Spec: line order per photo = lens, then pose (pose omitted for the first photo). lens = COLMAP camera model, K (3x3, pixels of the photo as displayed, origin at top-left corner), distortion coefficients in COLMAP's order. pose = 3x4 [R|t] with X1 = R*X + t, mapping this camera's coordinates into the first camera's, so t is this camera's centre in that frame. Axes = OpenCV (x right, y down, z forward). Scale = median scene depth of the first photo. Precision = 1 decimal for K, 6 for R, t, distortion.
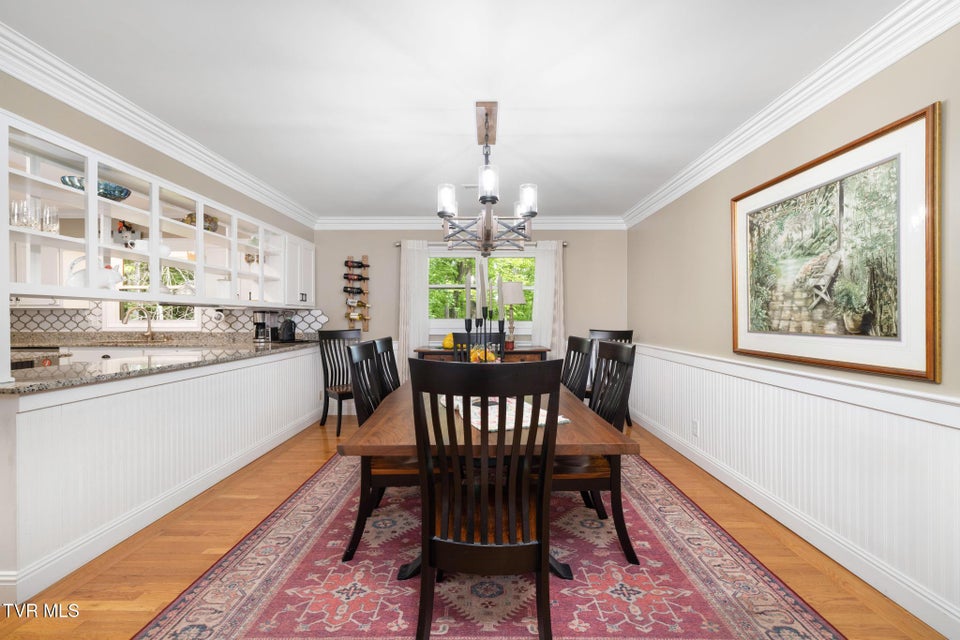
lens RADIAL K [[403.4, 0, 479.7], [0, 403.4, 315.2], [0, 0, 1]] dist [-0.001678, 0.000436]
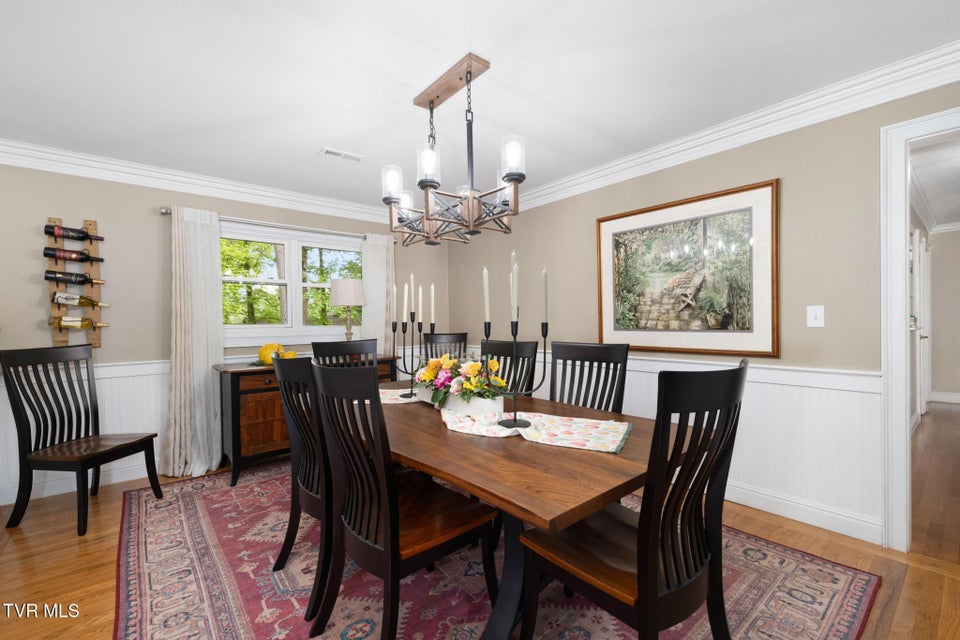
lens RADIAL K [[409.2, 0, 480.8], [0, 409.2, 322.8], [0, 0, 1]] dist [0.005853, -0.000103]
pose [[0.764799, -0.014153, 0.644113, -0.518210], [0.007982, 0.999890, 0.012493, 0.000686], [-0.644219, -0.004413, 0.764828, 0.353900]]
